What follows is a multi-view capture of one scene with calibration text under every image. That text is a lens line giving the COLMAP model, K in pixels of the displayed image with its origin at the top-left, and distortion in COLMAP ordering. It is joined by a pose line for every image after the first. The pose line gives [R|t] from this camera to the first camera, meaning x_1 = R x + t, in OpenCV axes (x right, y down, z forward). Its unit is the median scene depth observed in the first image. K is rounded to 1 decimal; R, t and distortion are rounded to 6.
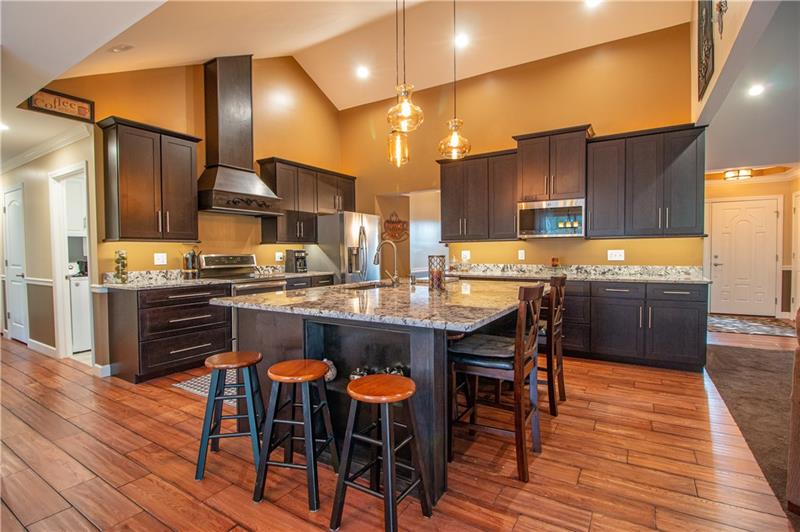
lens RADIAL K [[384.2, 0, 400.0], [0, 384.2, 266.0], [0, 0, 1]] dist [0.011896, -0.000105]
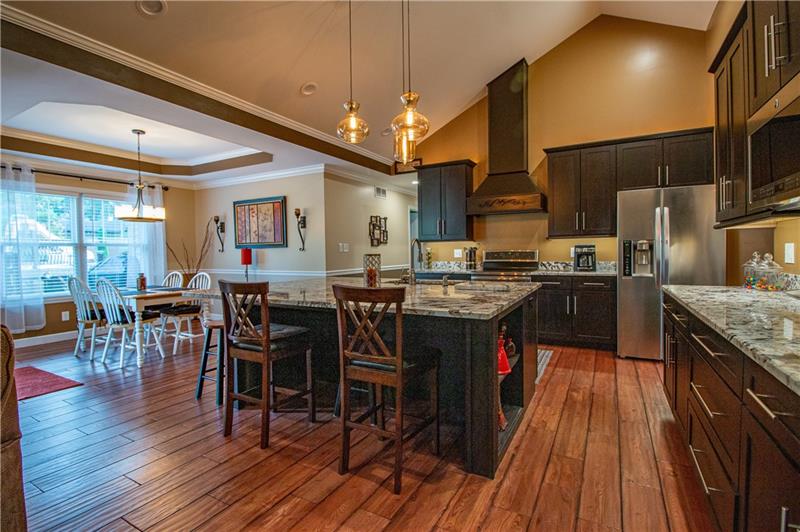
lens RADIAL K [[382.4, 0, 402.3], [0, 382.4, 256.0], [0, 0, 1]] dist [-0.003268, -0.000312]
pose [[0.051235, 0.018304, -0.998519, 0.706526], [-0.025958, 0.999519, 0.016990, -0.025347], [0.998349, 0.025049, 0.051686, 0.668584]]
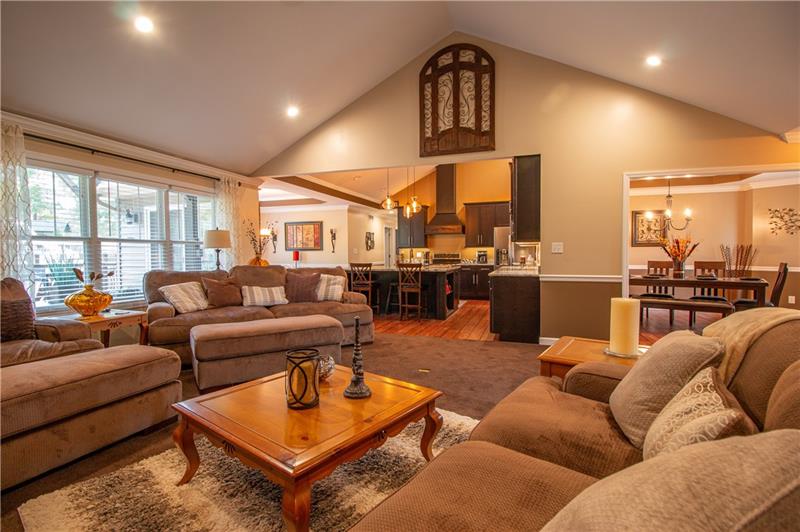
lens RADIAL K [[382.4, 0, 402.3], [0, 382.4, 256.0], [0, 0, 1]] dist [-0.003268, -0.000312]
pose [[0.225310, 0.012396, -0.974208, 1.696769], [-0.032408, 0.999461, 0.005223, -0.017752], [0.973748, 0.030396, 0.225590, 0.293090]]
